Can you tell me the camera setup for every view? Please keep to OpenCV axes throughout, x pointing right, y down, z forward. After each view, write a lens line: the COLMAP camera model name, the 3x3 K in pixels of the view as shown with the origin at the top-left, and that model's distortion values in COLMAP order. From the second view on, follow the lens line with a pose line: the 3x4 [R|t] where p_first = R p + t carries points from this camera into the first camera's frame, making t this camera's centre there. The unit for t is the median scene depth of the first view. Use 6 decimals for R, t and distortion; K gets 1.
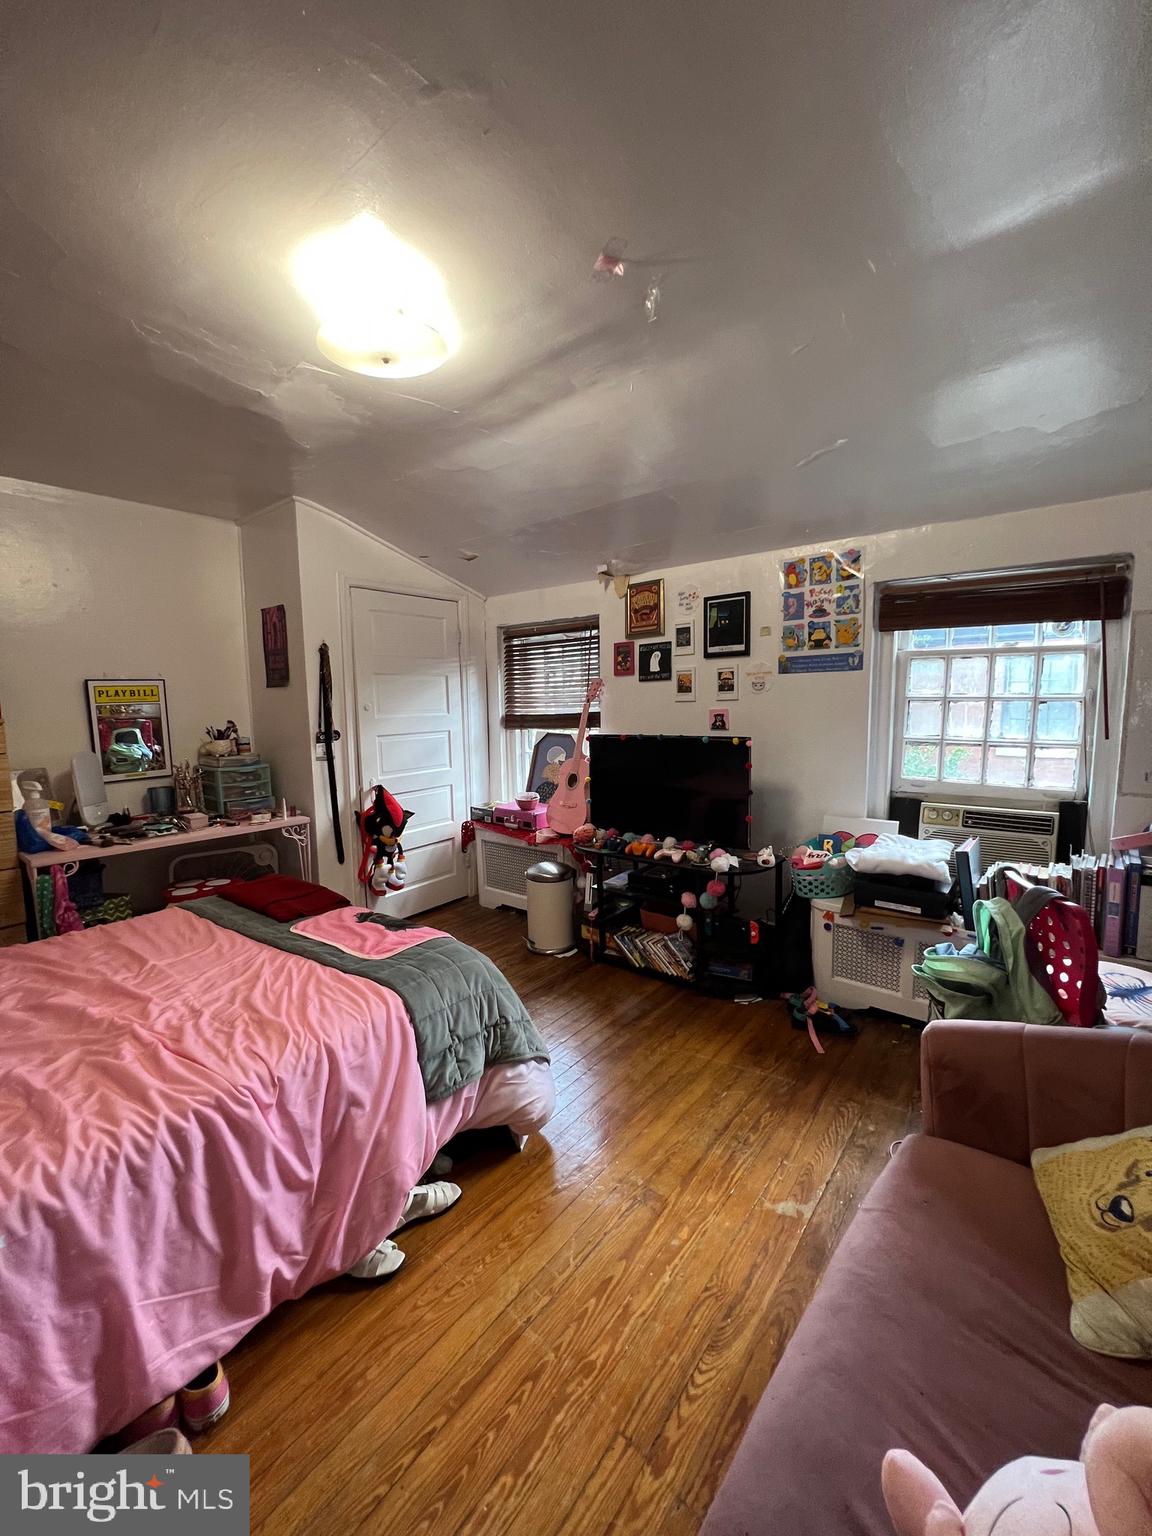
lens RADIAL K [[617.3, 0, 573.1], [0, 617.3, 768.3], [0, 0, 1]] dist [-0.002075, -0.000094]
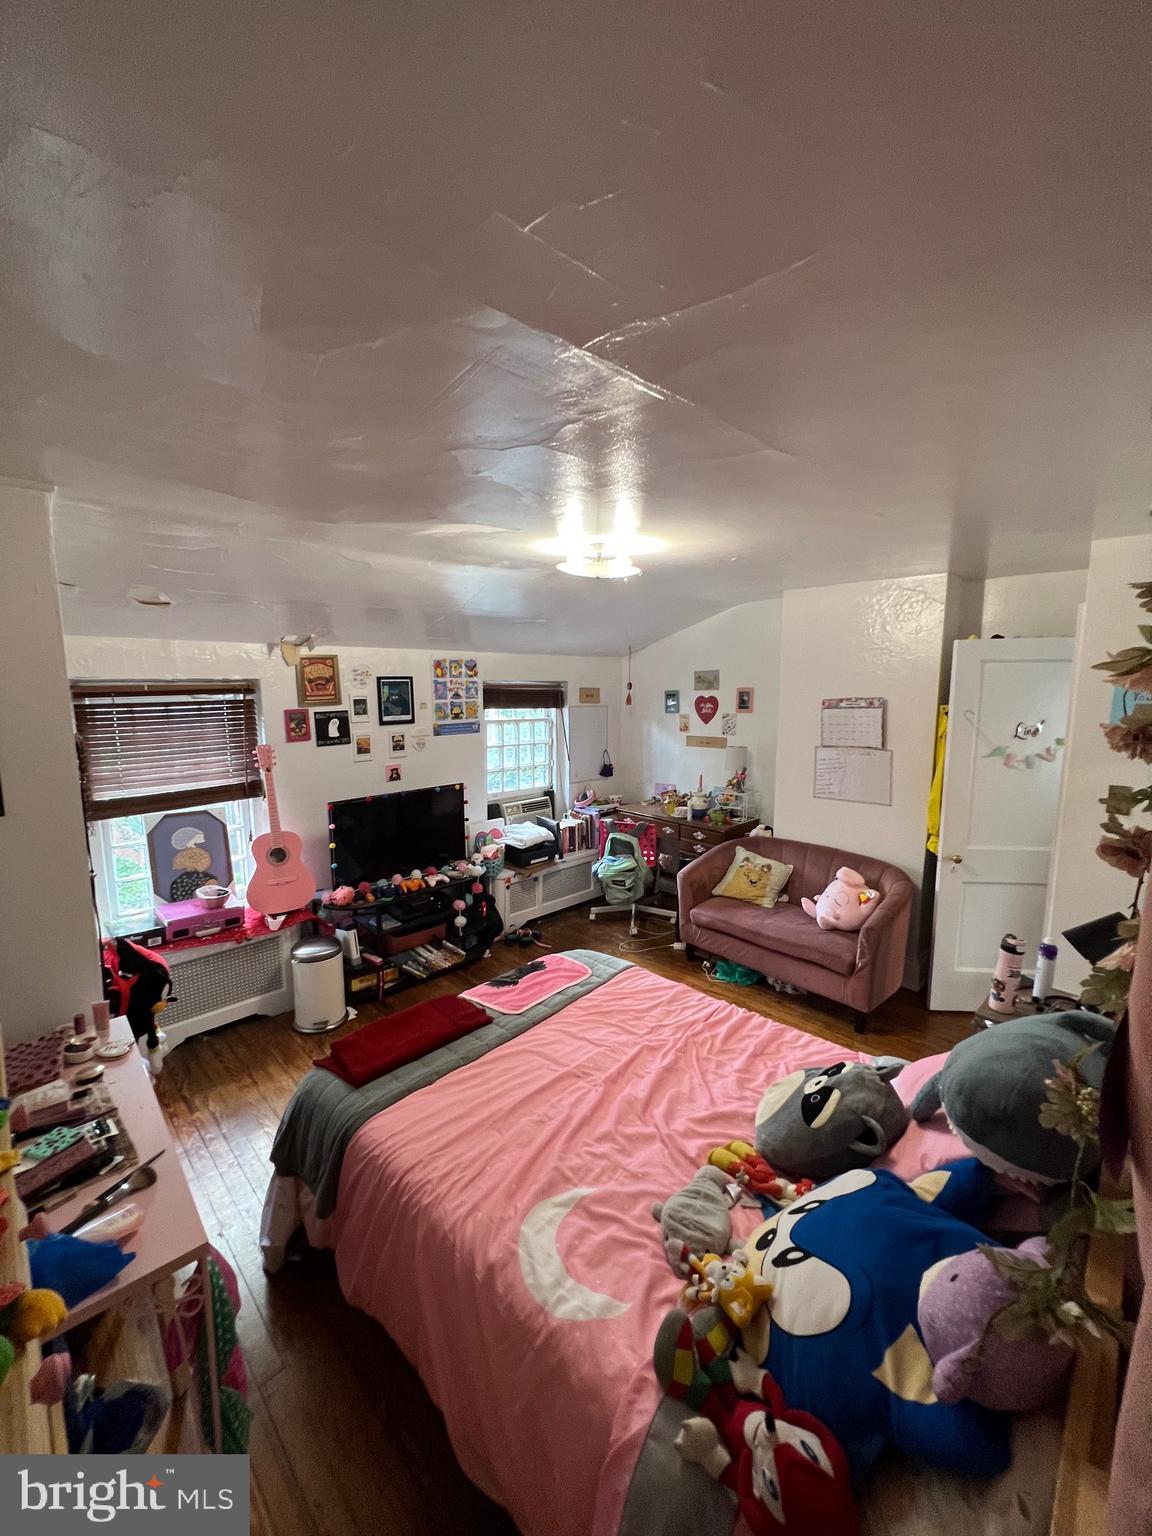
lens RADIAL K [[617.3, 0, 574.1], [0, 617.3, 769.7], [0, 0, 1]] dist [-0.002075, -0.000094]
pose [[0.123023, -0.121830, 0.984897, -1.027331], [0.114566, 0.987544, 0.107847, -0.190730], [-0.985769, 0.099568, 0.135448, 0.490304]]
